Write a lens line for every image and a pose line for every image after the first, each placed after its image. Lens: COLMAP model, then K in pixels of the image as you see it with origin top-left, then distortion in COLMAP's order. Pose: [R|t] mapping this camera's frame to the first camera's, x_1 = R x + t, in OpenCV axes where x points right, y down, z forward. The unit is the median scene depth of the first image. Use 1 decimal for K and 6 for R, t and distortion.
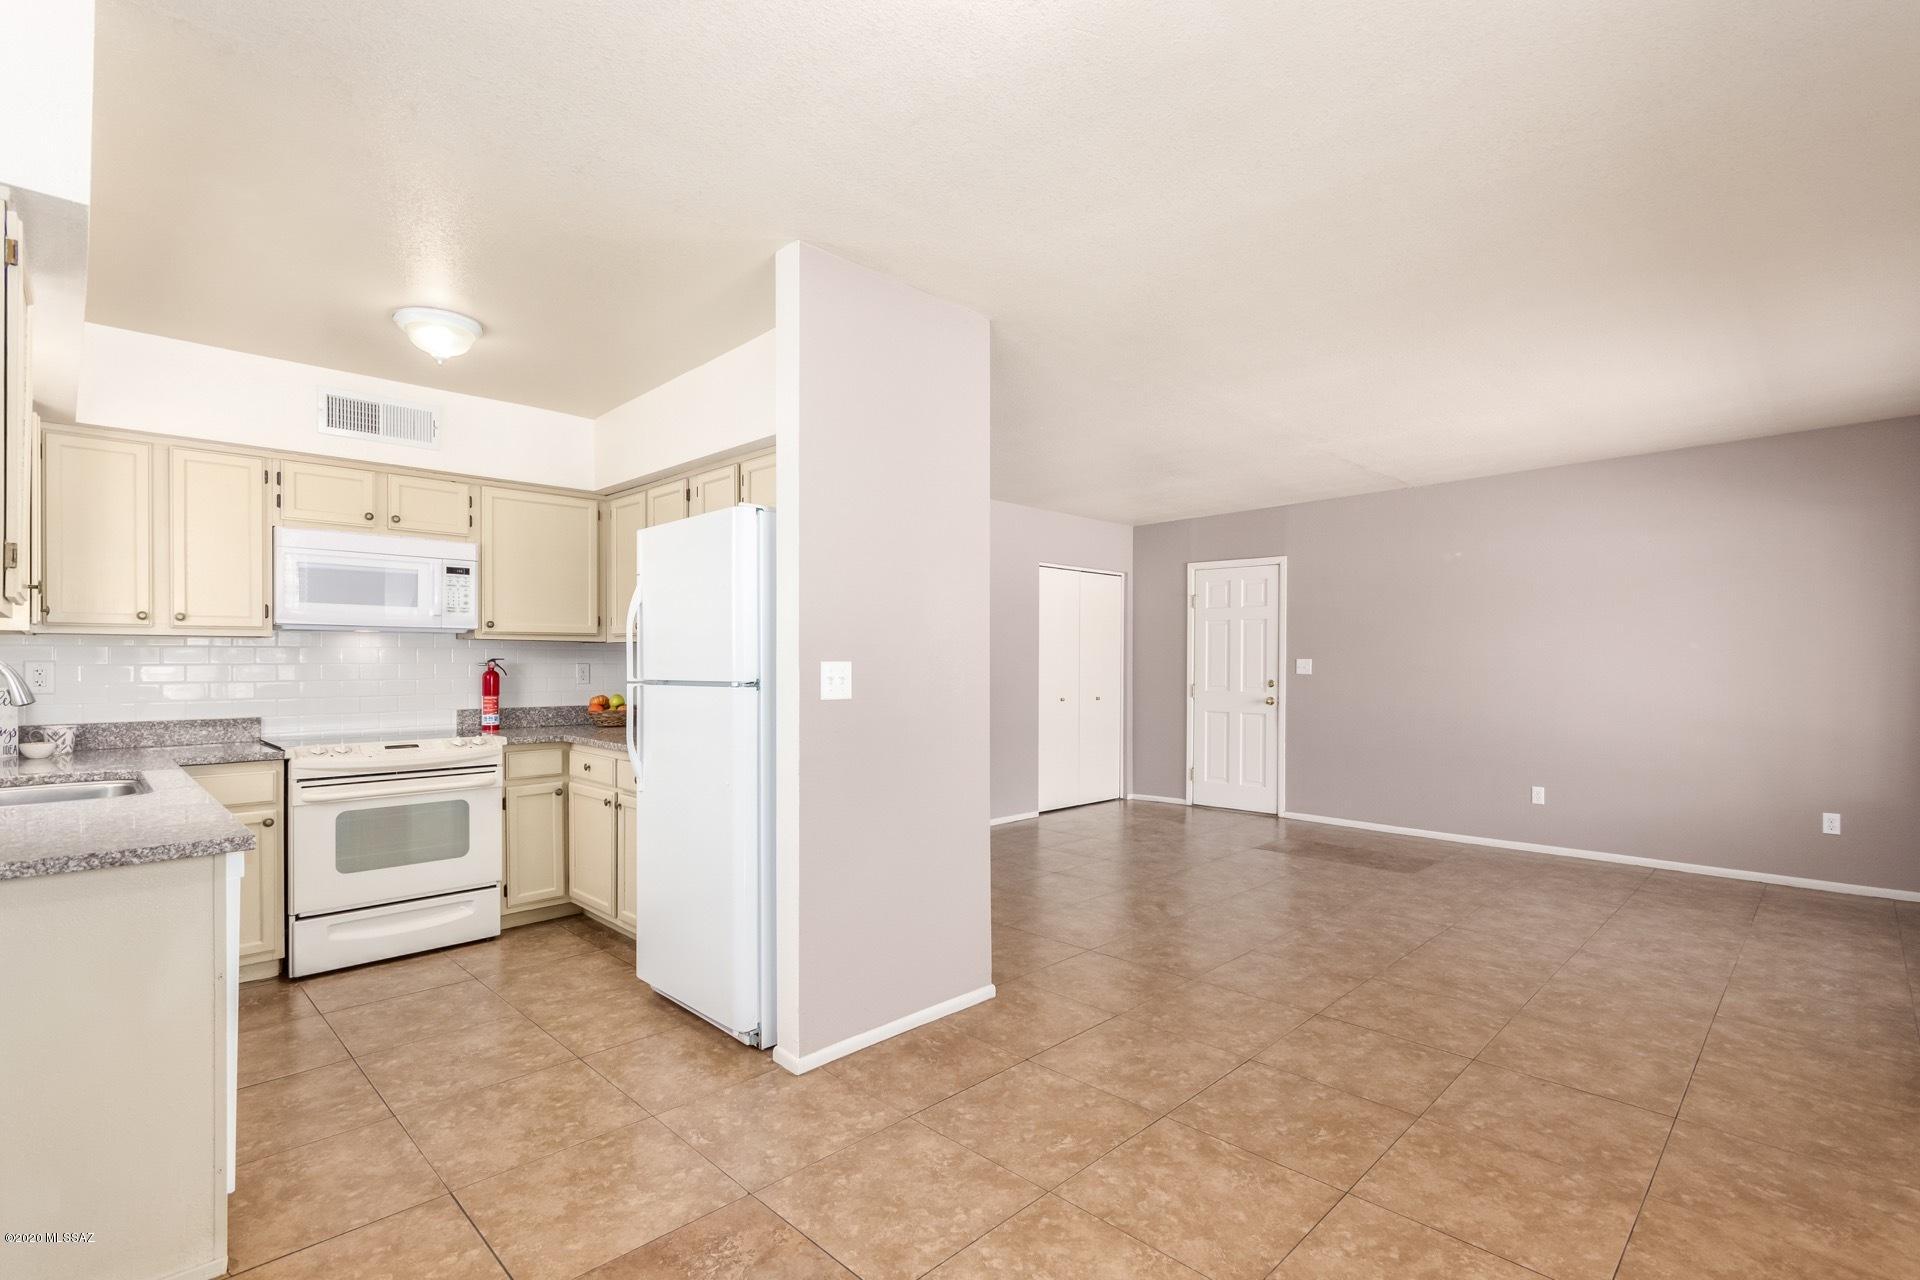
lens RADIAL K [[886.4, 0, 965.5], [0, 886.4, 667.1], [0, 0, 1]] dist [0.003287, -0.000614]
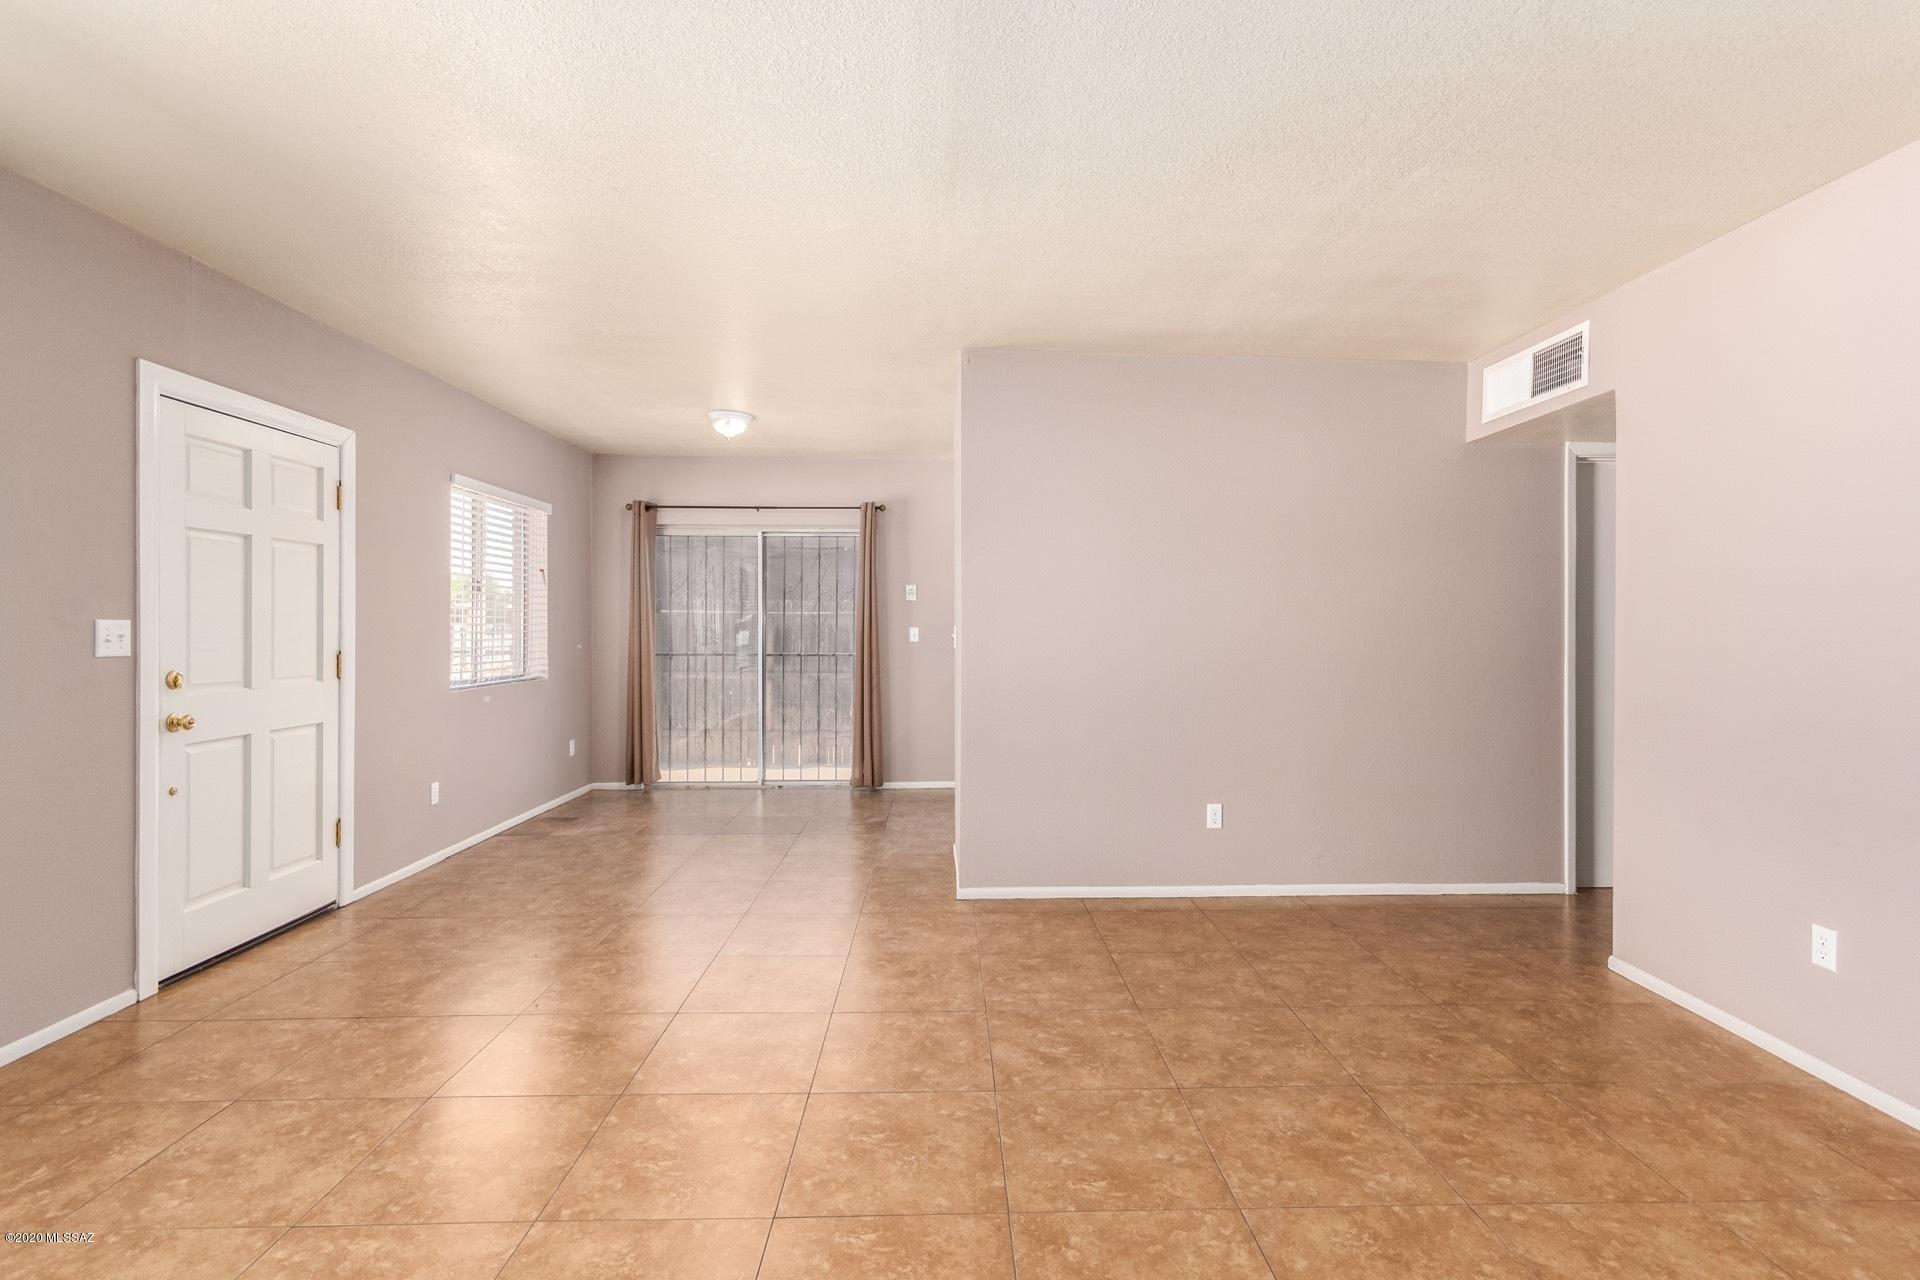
lens RADIAL K [[891.6, 0, 968.6], [0, 891.6, 628.1], [0, 0, 1]] dist [0.002411, 0.000516]
pose [[-0.689077, -0.001423, -0.724686, 0.761403], [-0.008786, 0.999941, 0.006391, -0.009158], [0.724634, 0.010770, -0.689049, 1.542042]]
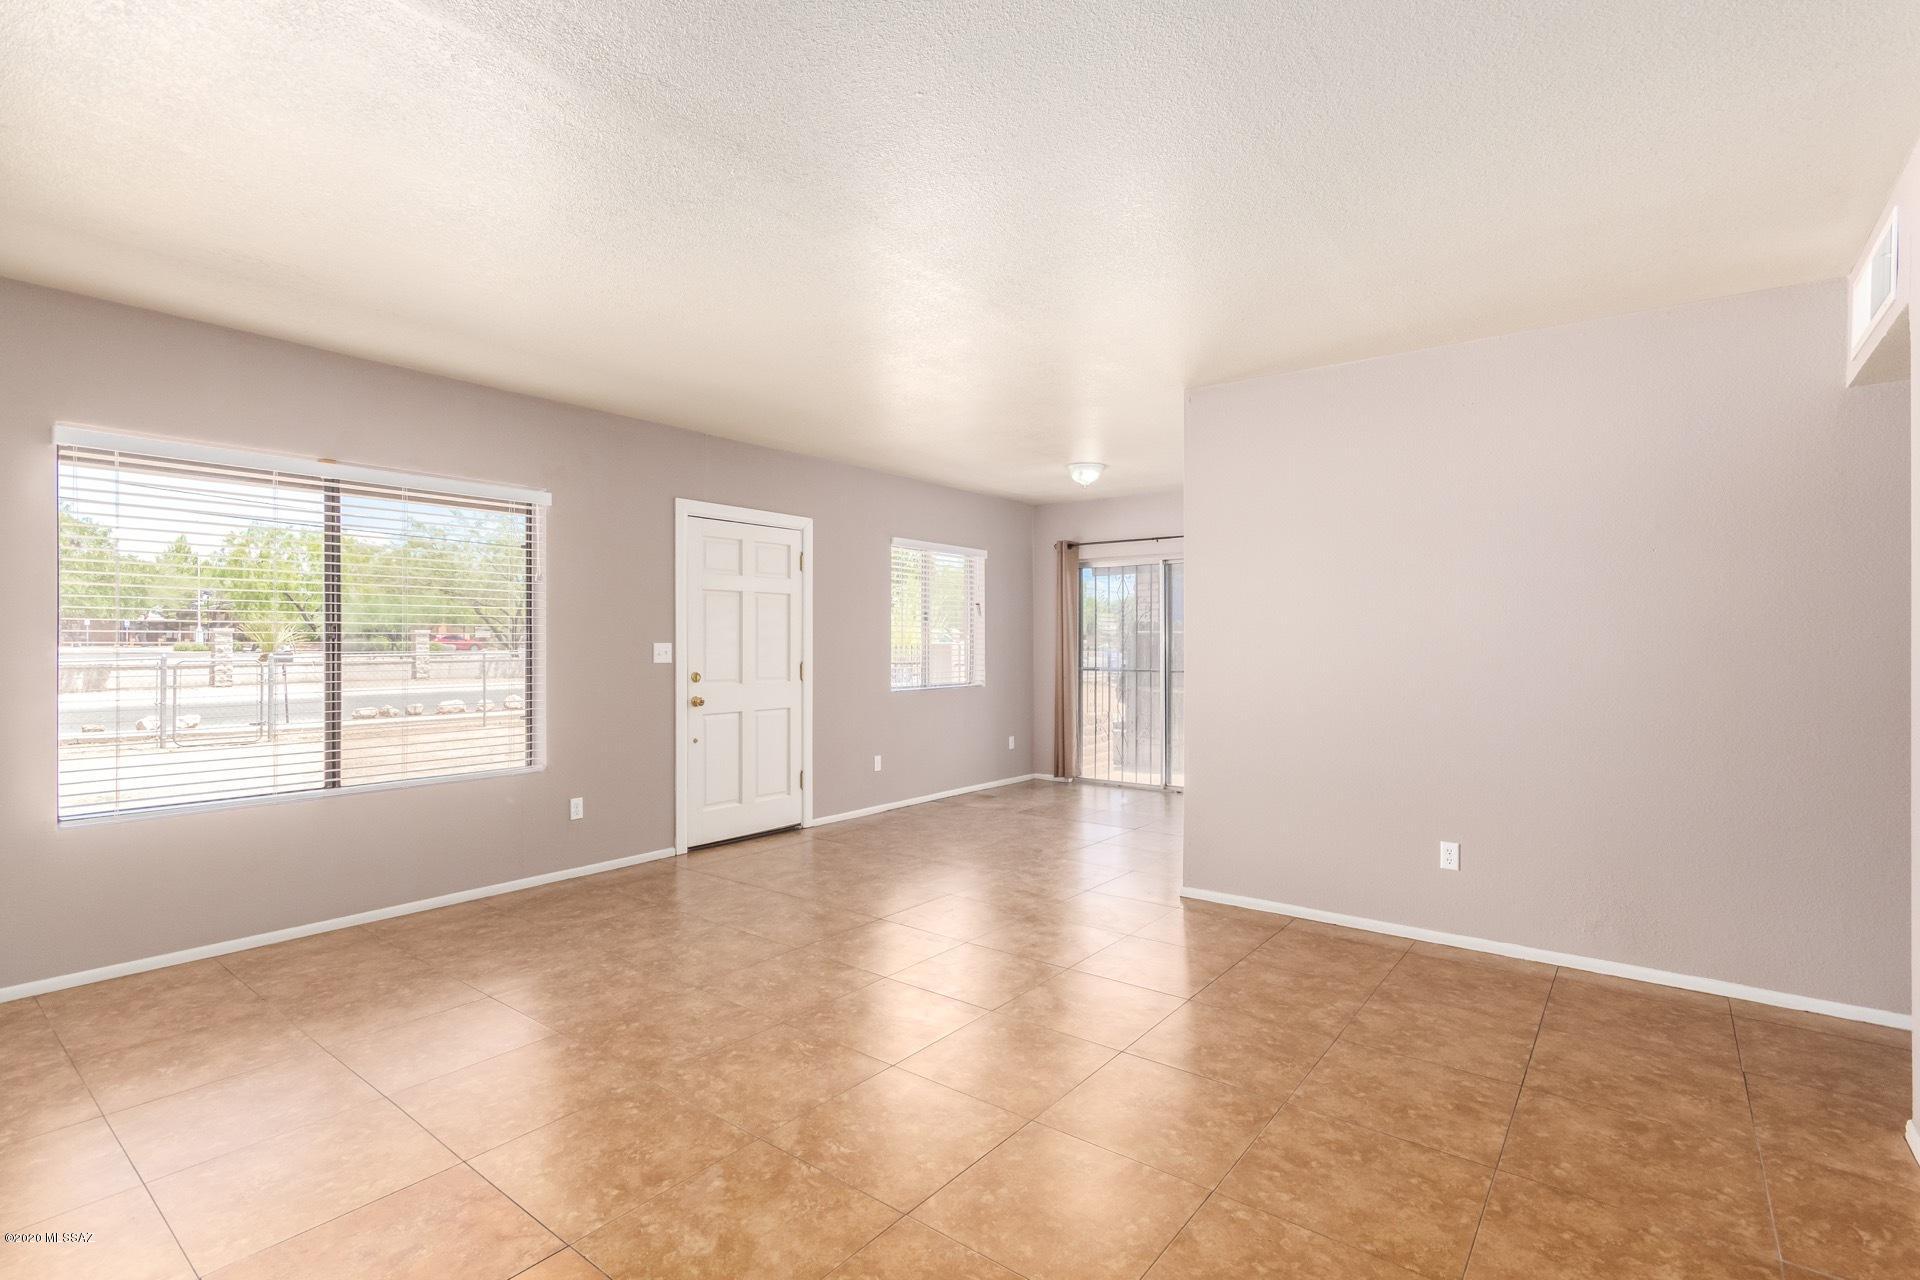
lens RADIAL K [[885.8, 0, 969.0], [0, 885.8, 649.0], [0, 0, 1]] dist [0.002681, 0.000494]
pose [[-0.992874, -0.000318, -0.119169, 0.422108], [-0.001820, 0.999920, 0.012494, -0.013545], [0.119156, 0.012622, -0.992795, 1.893979]]
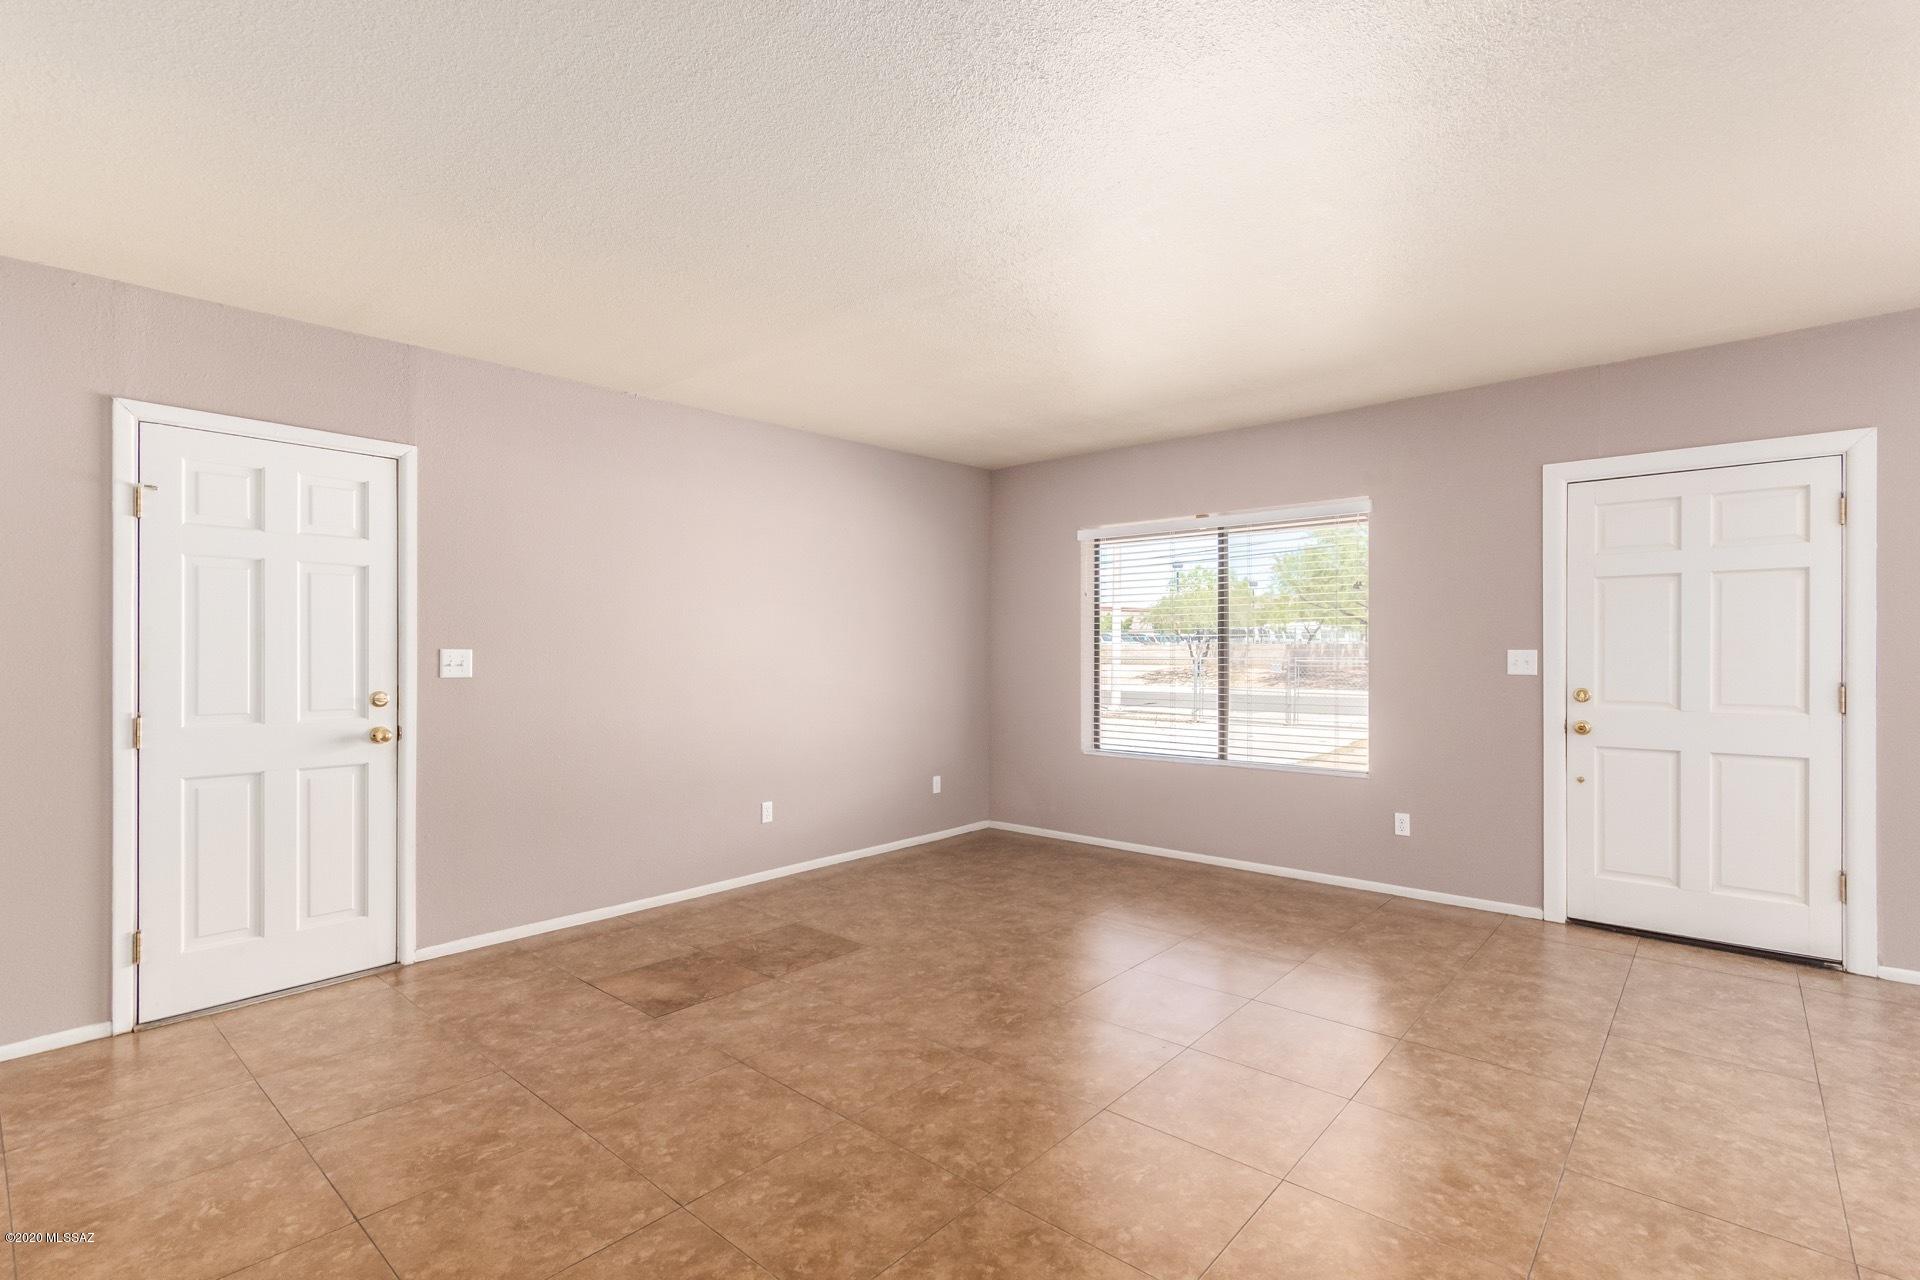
lens RADIAL K [[883.2, 0, 962.9], [0, 883.2, 651.9], [0, 0, 1]] dist [0.001305, 0.001134]
pose [[-0.063122, -0.003720, 0.997999, -0.292135], [0.008447, 0.999955, 0.004262, -0.012864], [-0.997970, 0.008699, -0.063088, 1.276158]]
